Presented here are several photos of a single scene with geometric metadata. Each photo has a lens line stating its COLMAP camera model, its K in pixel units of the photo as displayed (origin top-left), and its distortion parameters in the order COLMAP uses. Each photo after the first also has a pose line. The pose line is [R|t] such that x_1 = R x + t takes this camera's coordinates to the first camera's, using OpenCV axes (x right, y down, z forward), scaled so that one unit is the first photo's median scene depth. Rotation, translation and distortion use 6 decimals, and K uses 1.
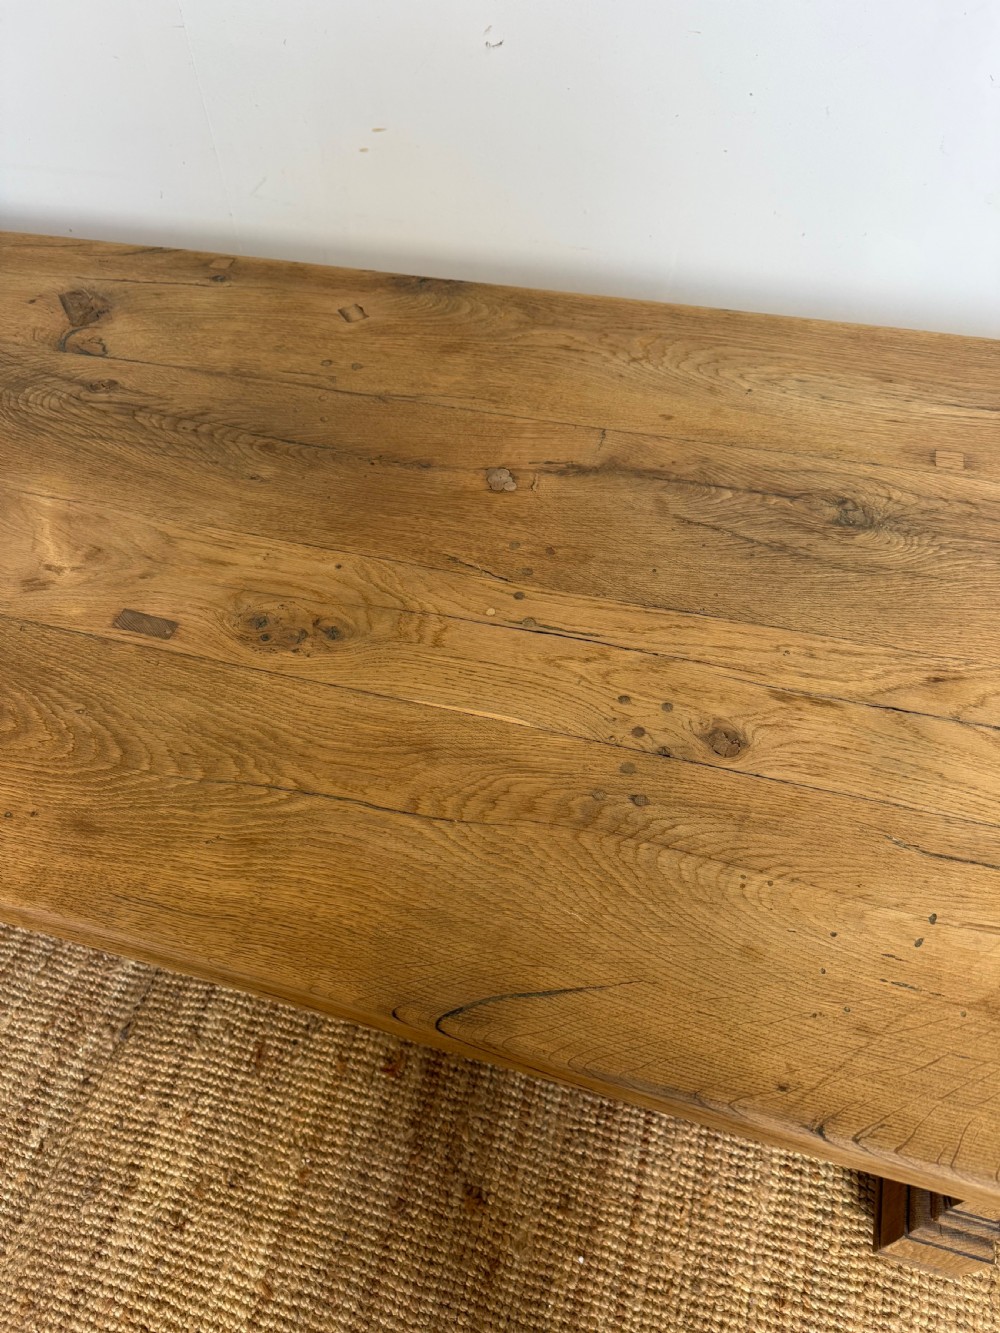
lens RADIAL K [[960.6, 0, 502.4], [0, 960.6, 666.9], [0, 0, 1]] dist [0.005253, -0.010699]
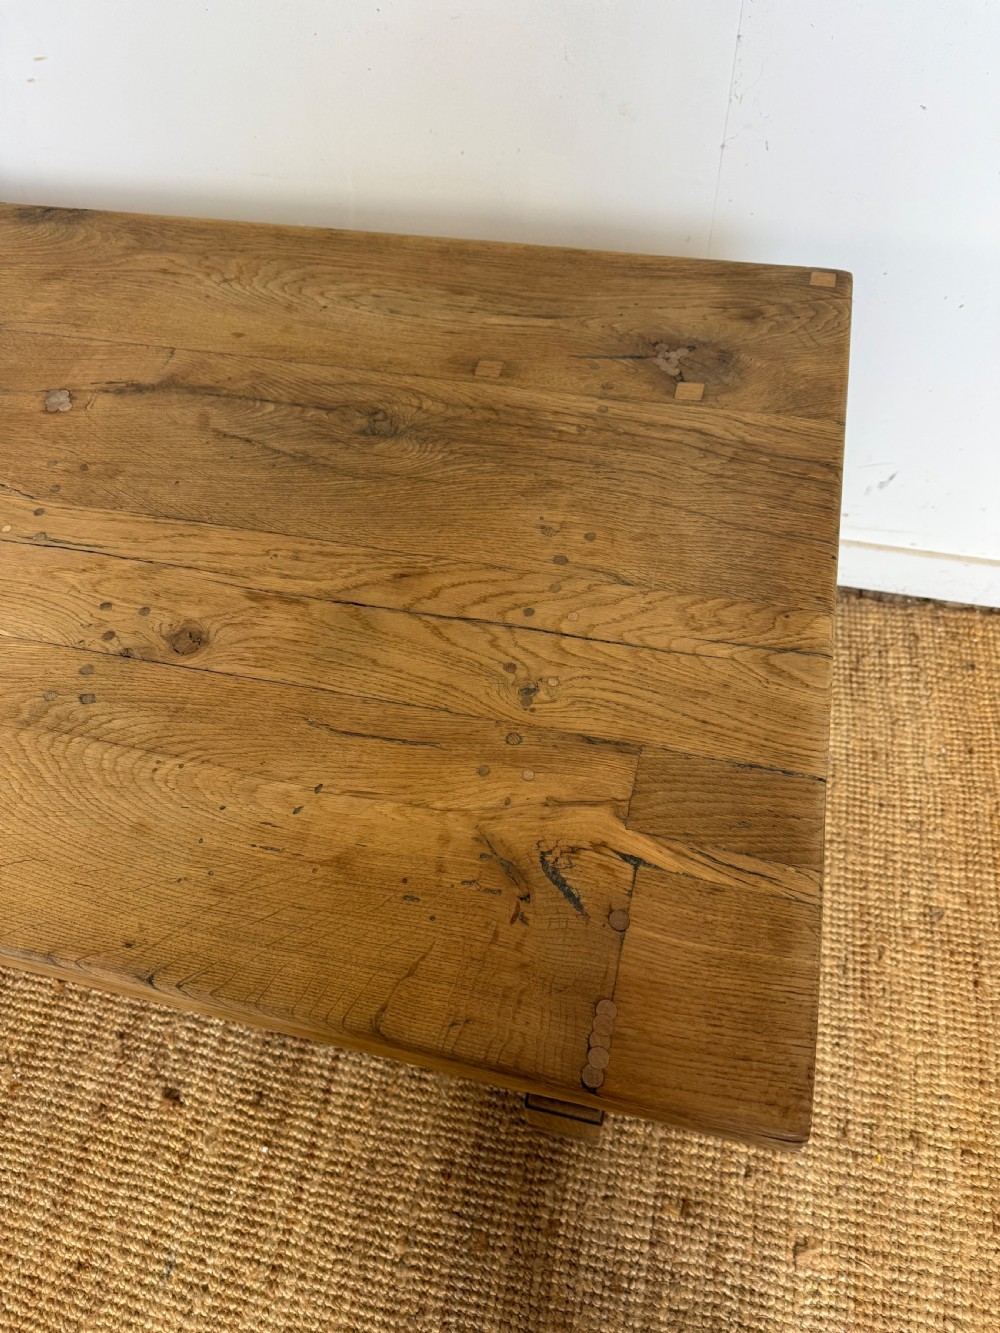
lens RADIAL K [[963.3, 0, 497.1], [0, 963.3, 668.9], [0, 0, 1]] dist [0.004052, -0.011142]
pose [[0.998657, -0.045527, 0.024719, 0.326896], [0.044130, 0.997545, 0.054378, 0.039952], [-0.027134, -0.053214, 0.998214, -0.040098]]
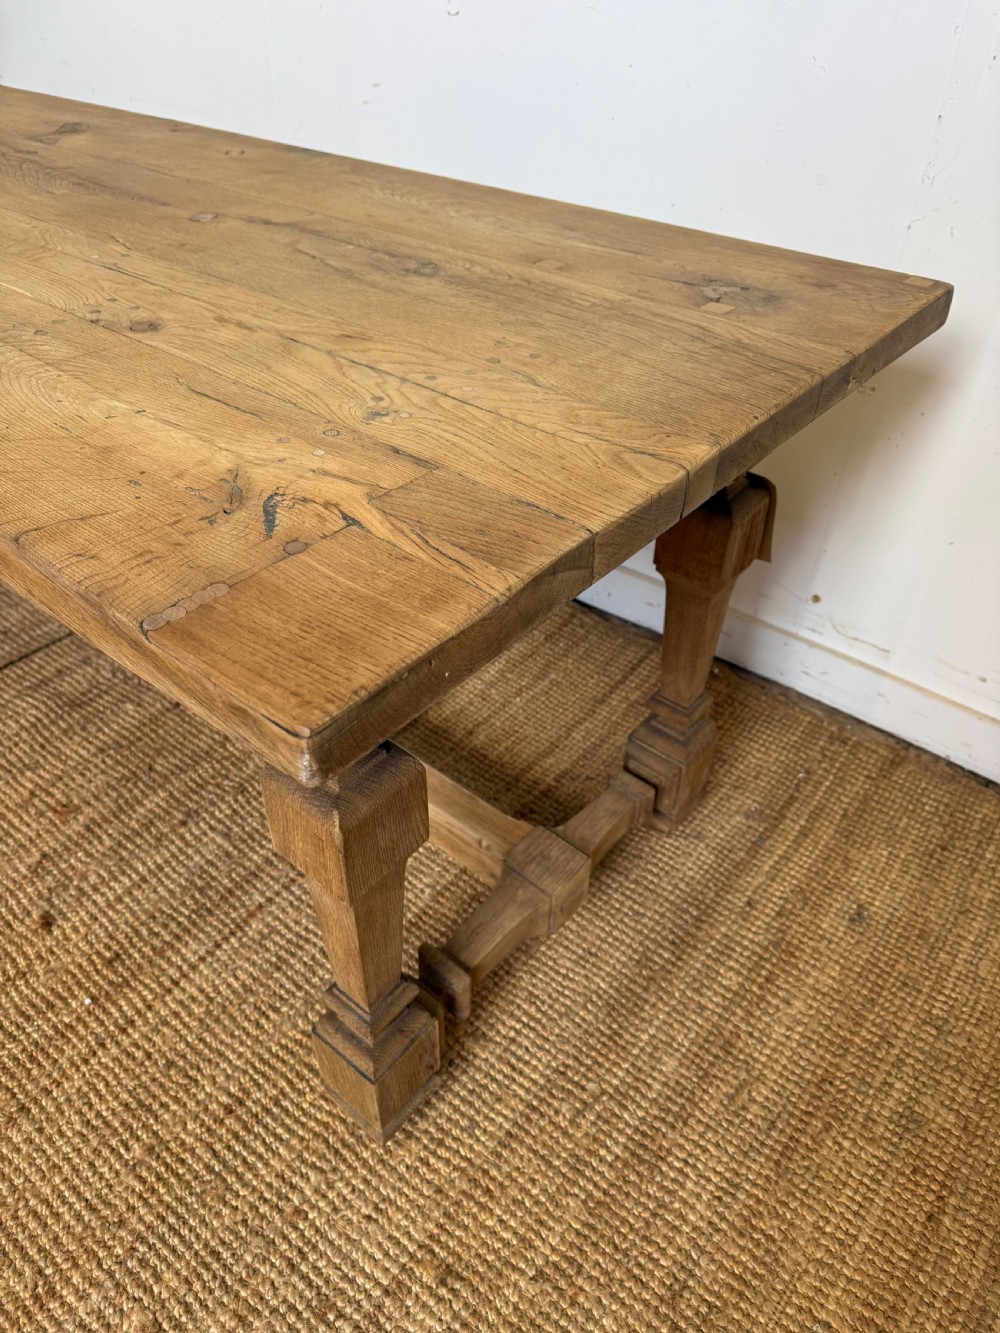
lens RADIAL K [[964.6, 0, 506.1], [0, 964.6, 668.7], [0, 0, 1]] dist [-0.008891, 0.002067]
pose [[0.920045, 0.289059, -0.264503, 0.631427], [-0.336115, 0.929199, -0.153677, 0.294147], [0.201354, 0.230293, 0.952062, 0.050666]]
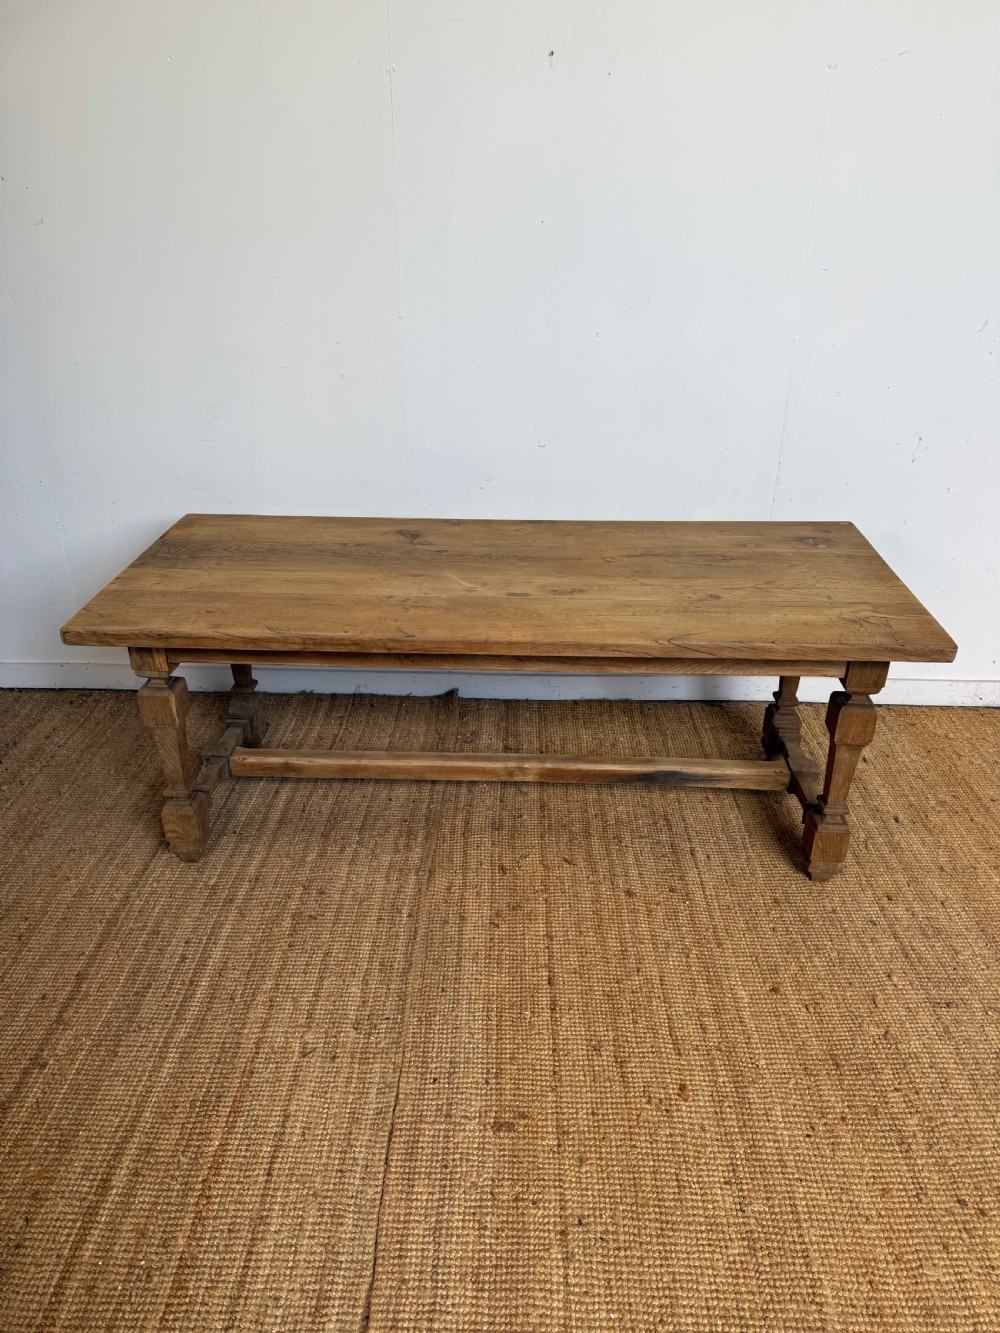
lens RADIAL K [[944.5, 0, 491.8], [0, 944.5, 674.6], [0, 0, 1]] dist [0.103482, -0.206663]
pose [[0.972107, -0.068506, 0.224308, -0.768519], [0.152714, 0.910752, -0.383678, 0.882808], [-0.178004, 0.407231, 0.895811, -1.025464]]
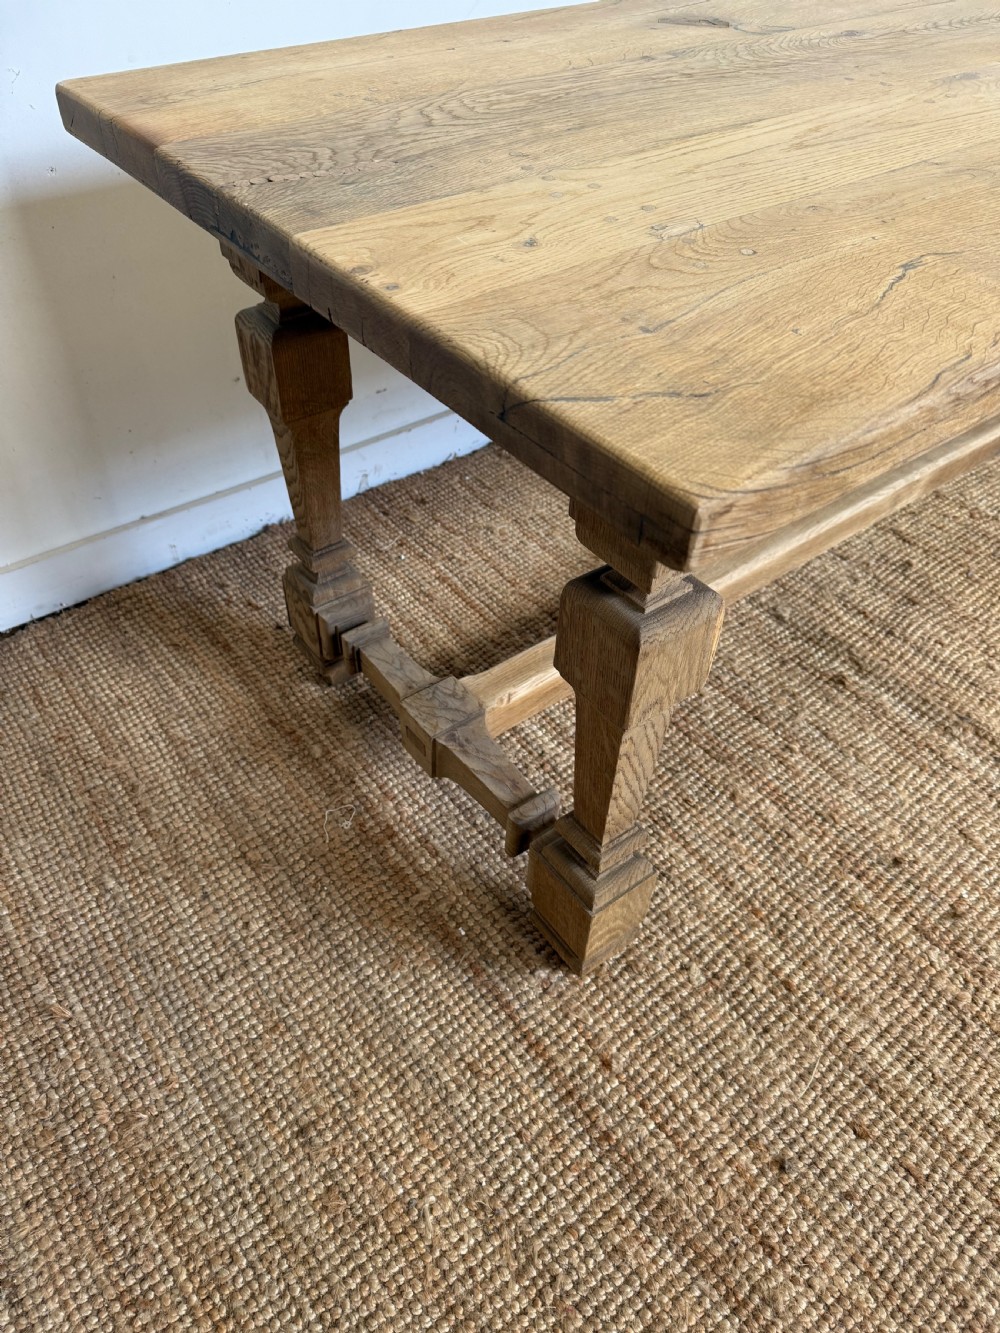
lens RADIAL K [[944.5, 0, 491.8], [0, 944.5, 674.6], [0, 0, 1]] dist [0.103482, -0.206663]
pose [[0.586596, -0.528170, 0.613956, -1.453686], [0.598580, 0.793388, 0.110625, -0.073241], [-0.545534, 0.302609, 0.781550, 0.533443]]
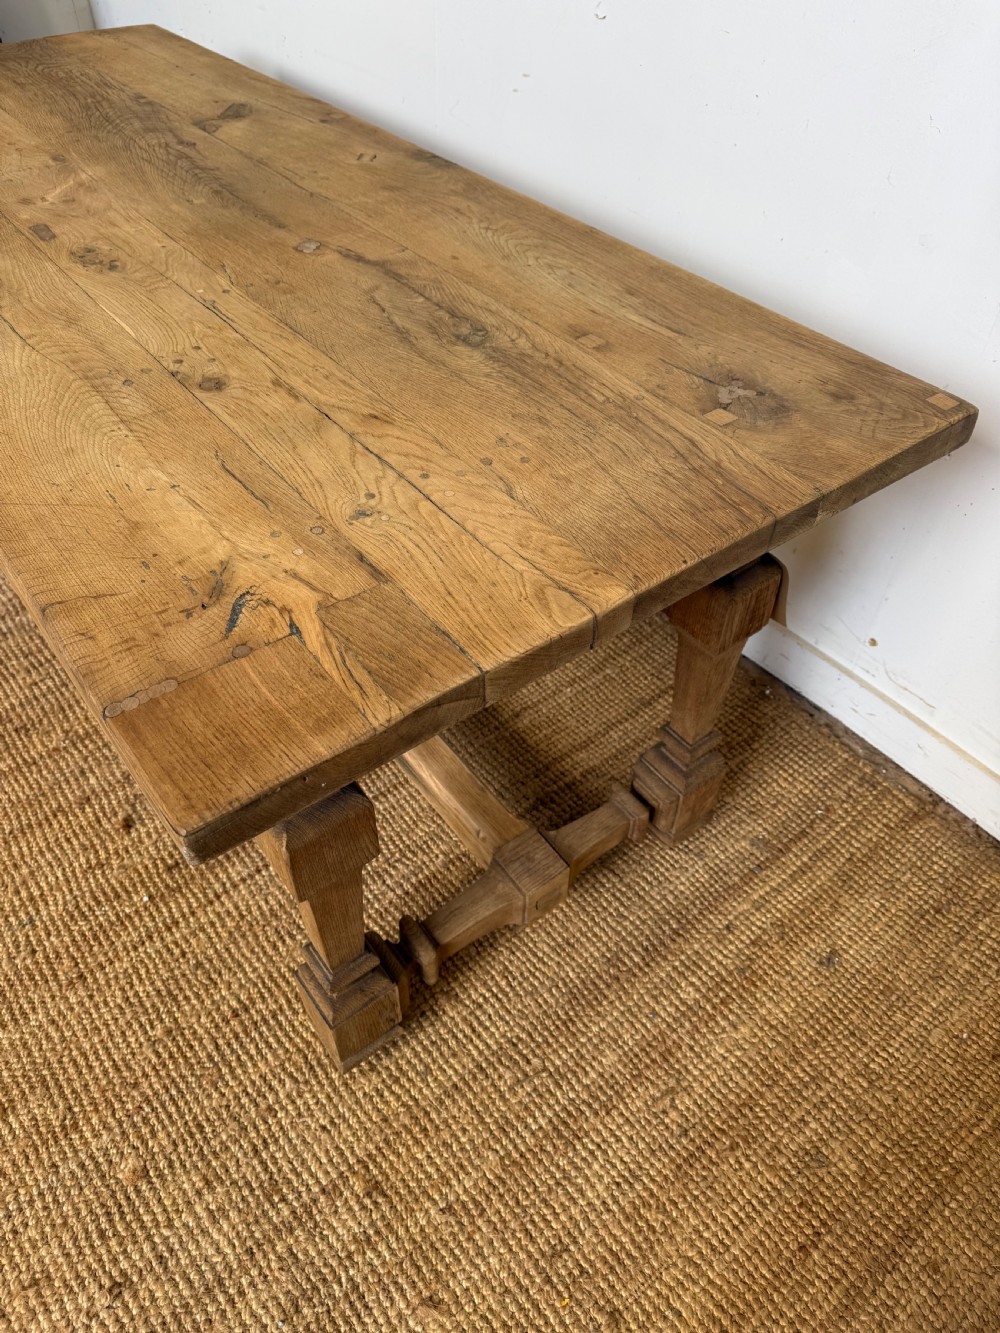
lens RADIAL K [[960.6, 0, 502.4], [0, 960.6, 666.9], [0, 0, 1]] dist [0.005253, -0.010699]
pose [[0.806914, 0.454671, -0.377046, 0.749275], [-0.488309, 0.872641, 0.007270, 0.129263], [0.332331, 0.178249, 0.926166, -0.026042]]
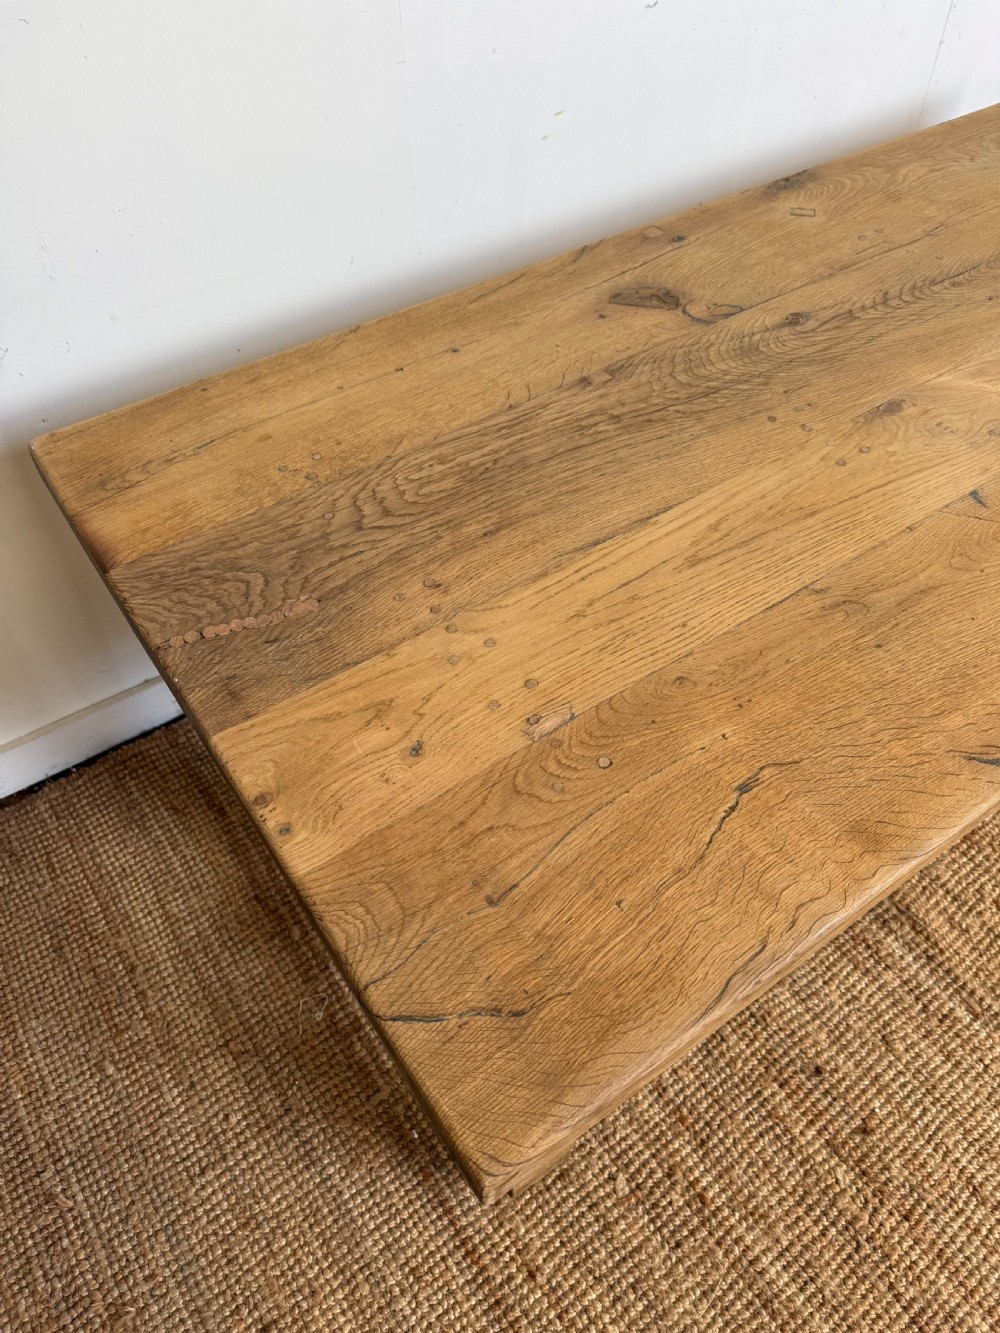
lens RADIAL K [[963.3, 0, 497.1], [0, 963.3, 668.9], [0, 0, 1]] dist [0.004052, -0.011142]
pose [[0.622794, -0.563265, 0.543010, -1.259646], [0.592000, 0.793036, 0.143635, -0.292496], [-0.511531, 0.232007, 0.827351, 0.314736]]
